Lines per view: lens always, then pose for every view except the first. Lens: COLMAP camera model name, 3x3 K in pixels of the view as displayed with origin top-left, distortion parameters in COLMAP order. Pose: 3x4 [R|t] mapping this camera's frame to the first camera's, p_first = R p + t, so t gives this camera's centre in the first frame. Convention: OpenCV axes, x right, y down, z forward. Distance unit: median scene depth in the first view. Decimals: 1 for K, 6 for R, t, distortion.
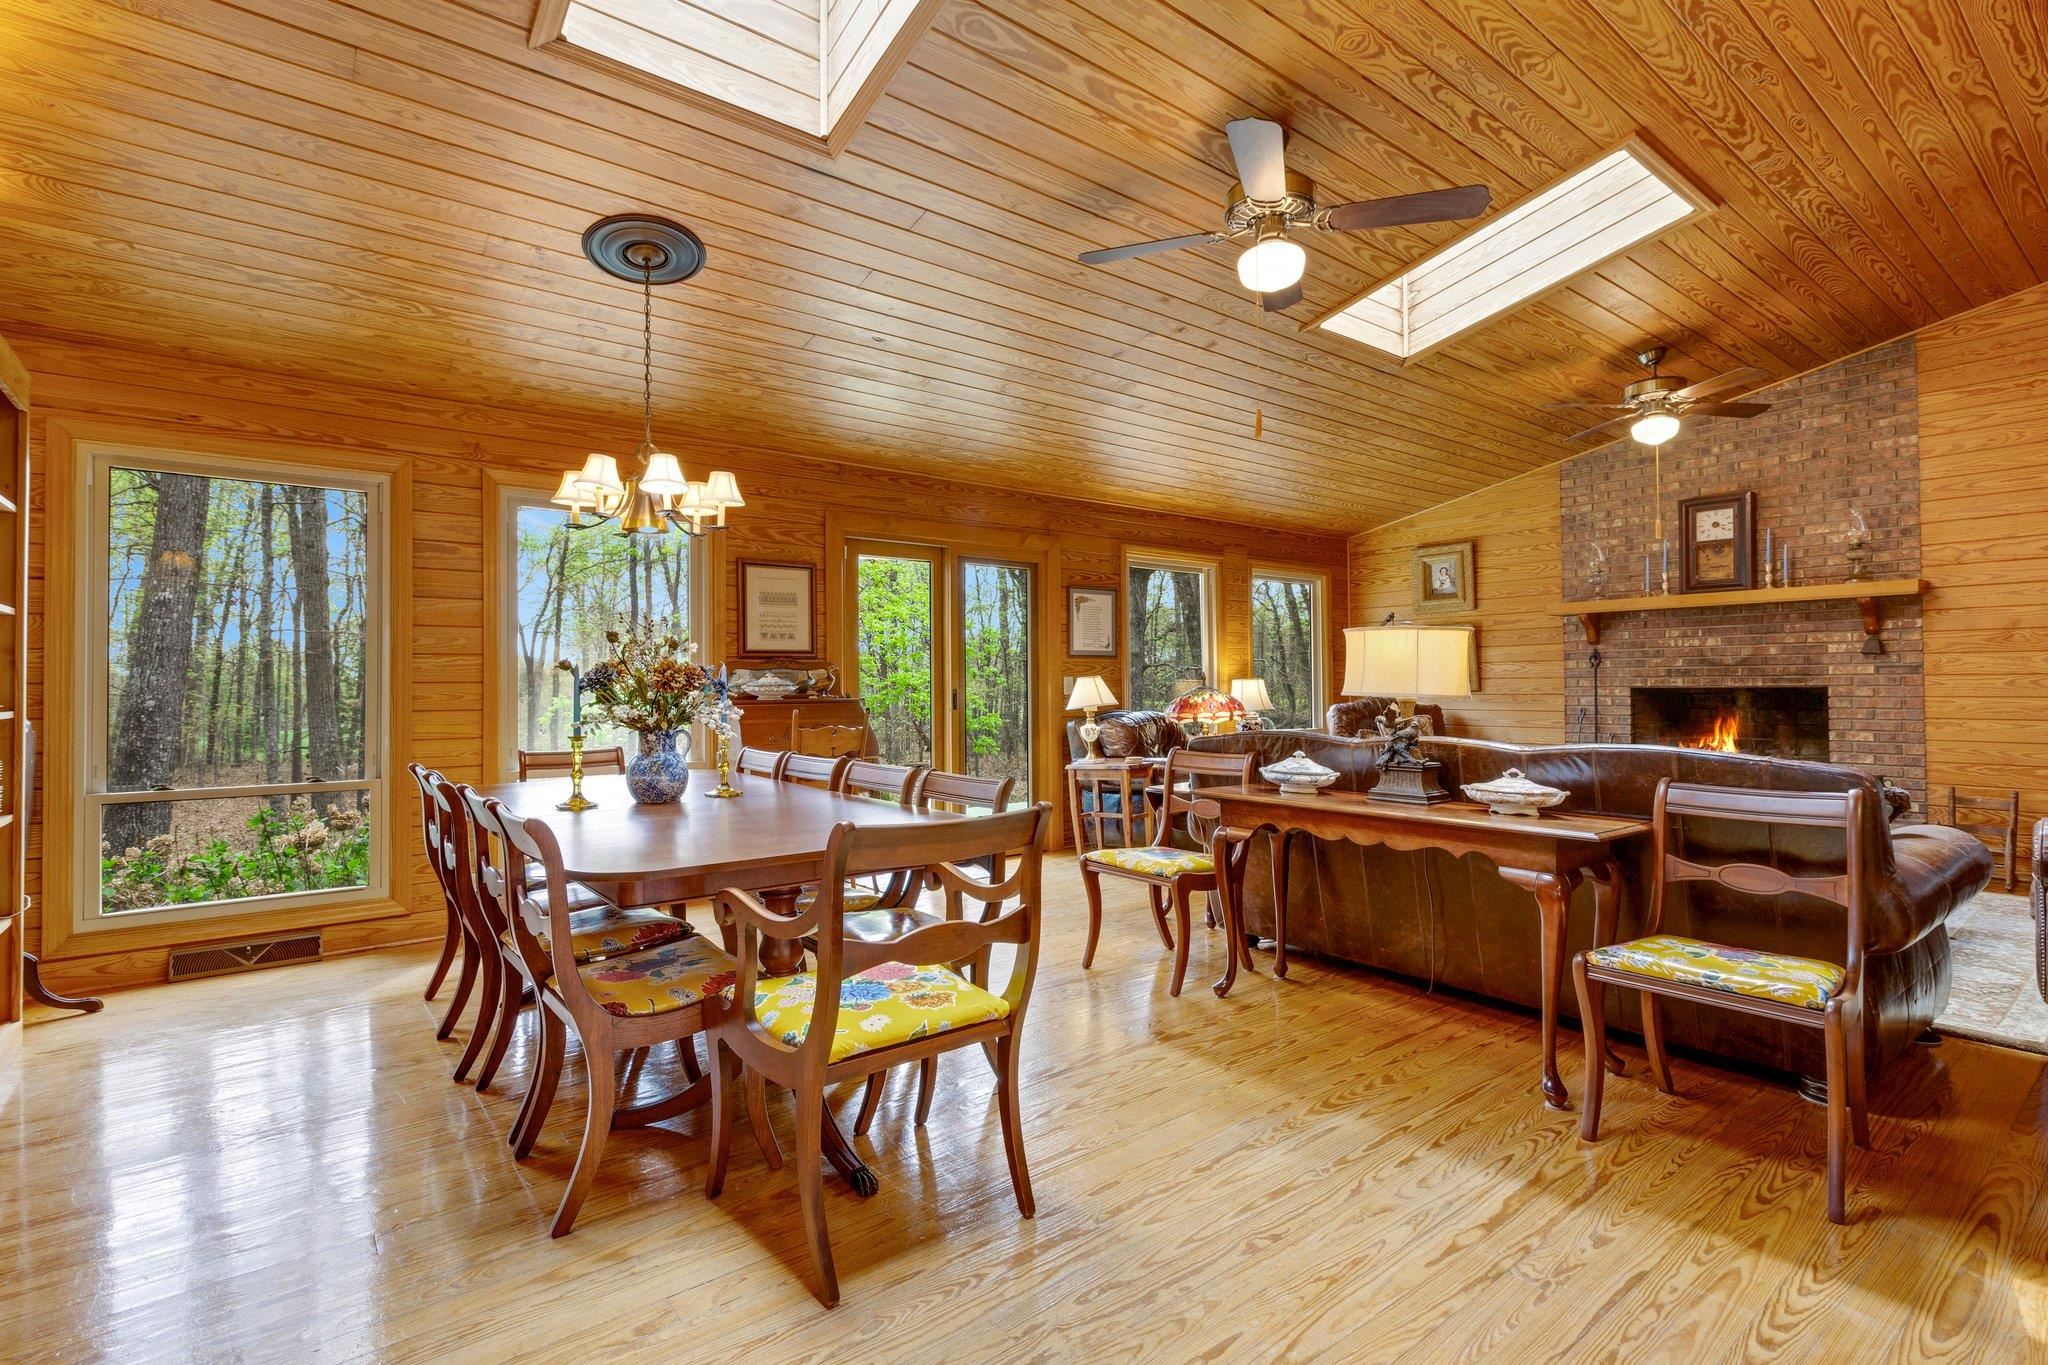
lens RADIAL K [[918.2, 0, 1029.6], [0, 918.2, 682.7], [0, 0, 1]] dist [-0.000986, -0.000472]
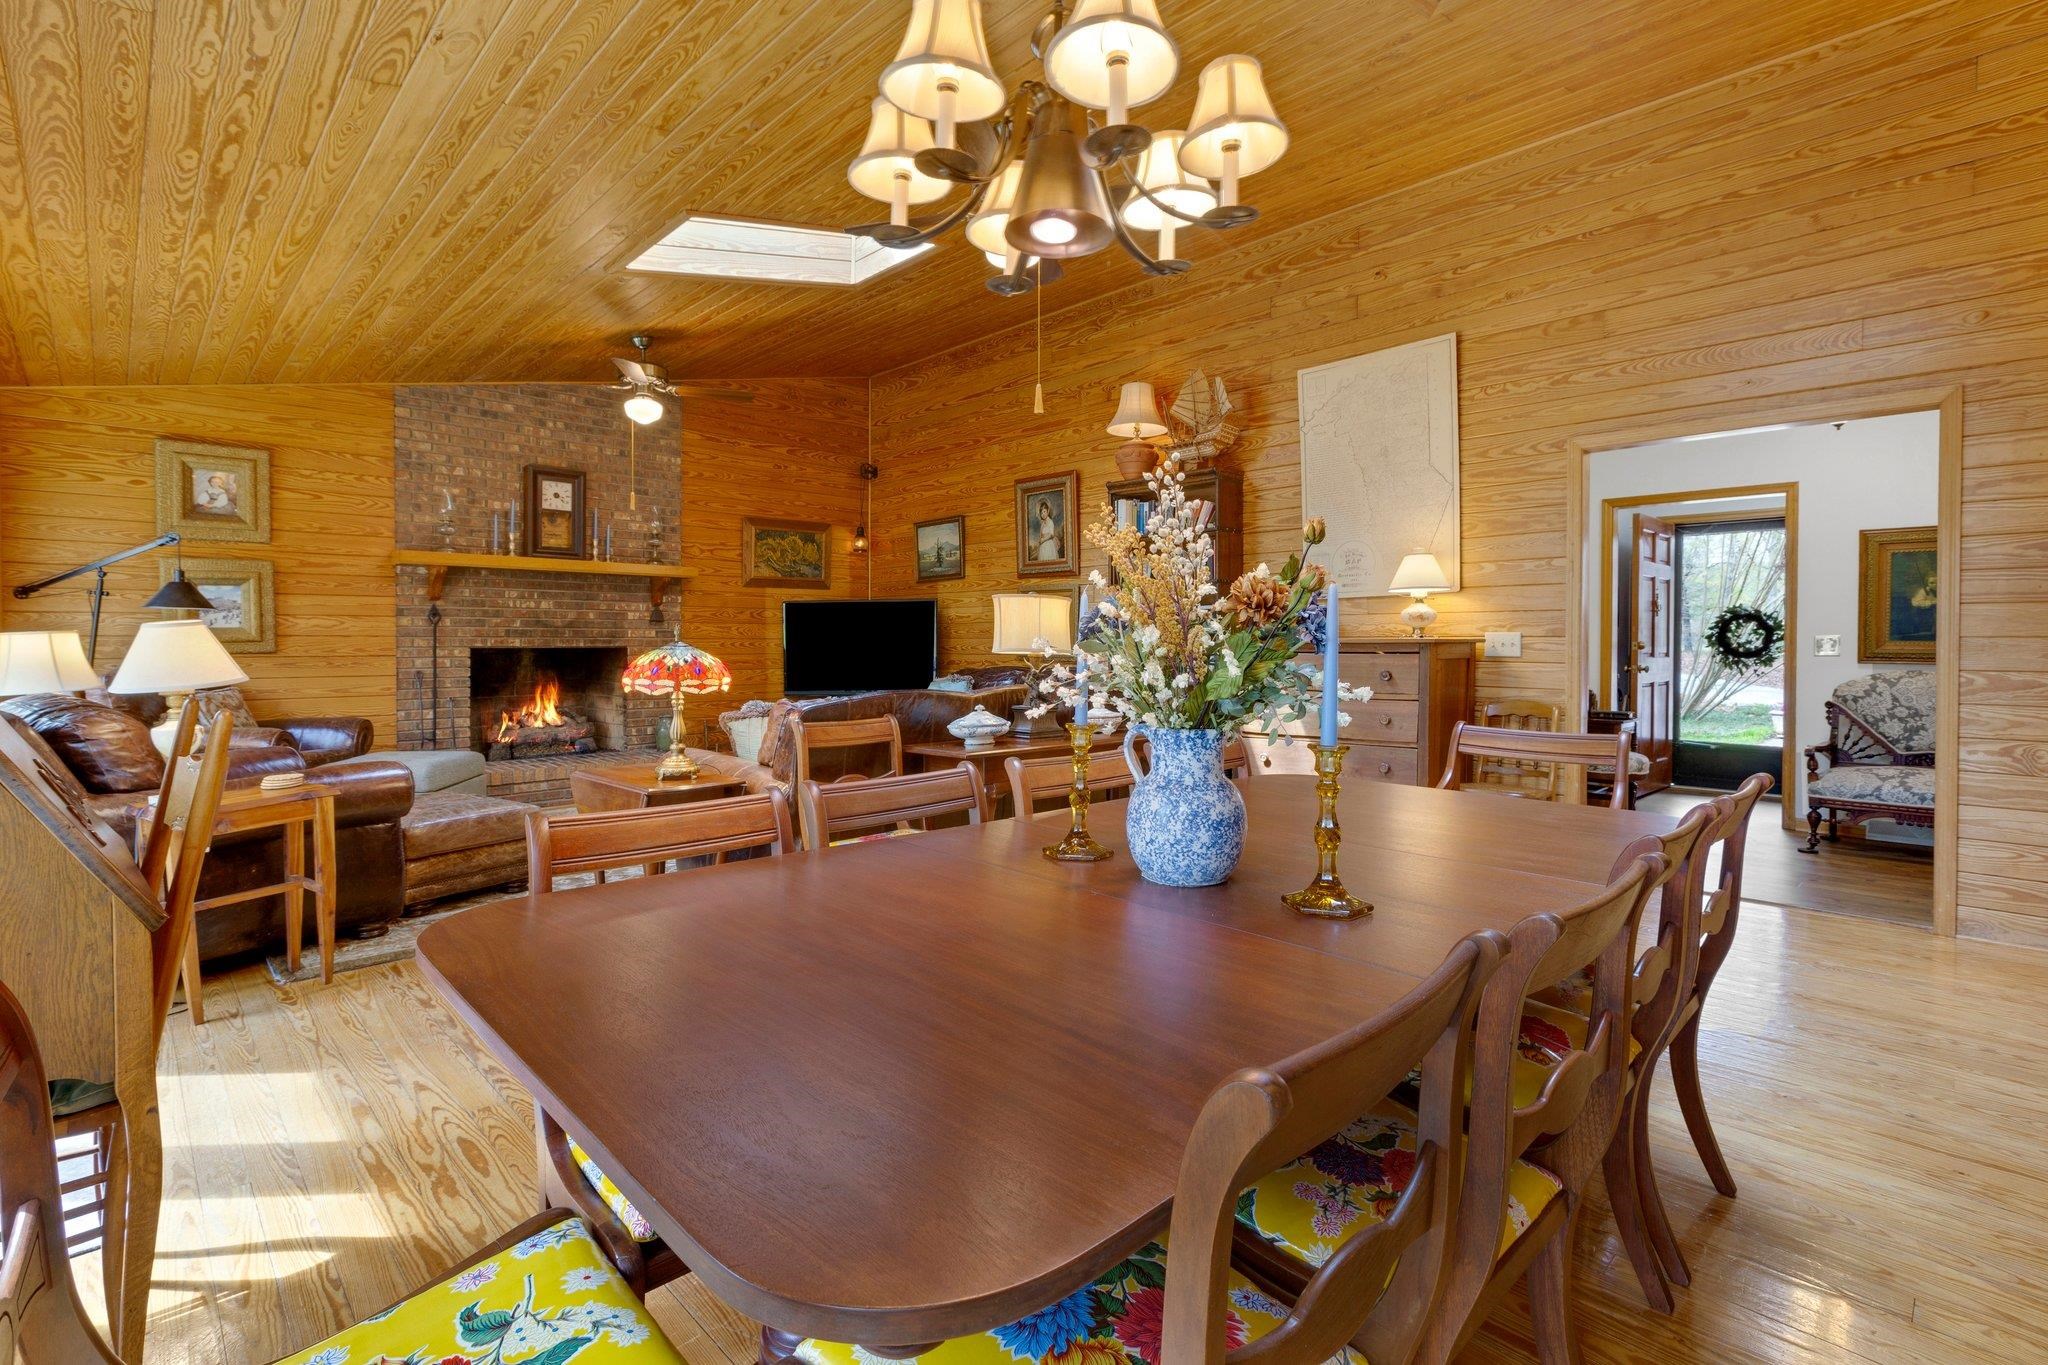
lens RADIAL K [[964.8, 0, 1028.5], [0, 964.8, 670.9], [0, 0, 1]] dist [0.001702, -0.000106]
pose [[-0.121203, -0.022307, 0.992377, -0.424884], [-0.002192, 0.999751, 0.022205, 0.005993], [-0.992625, 0.000516, -0.121222, 0.566794]]
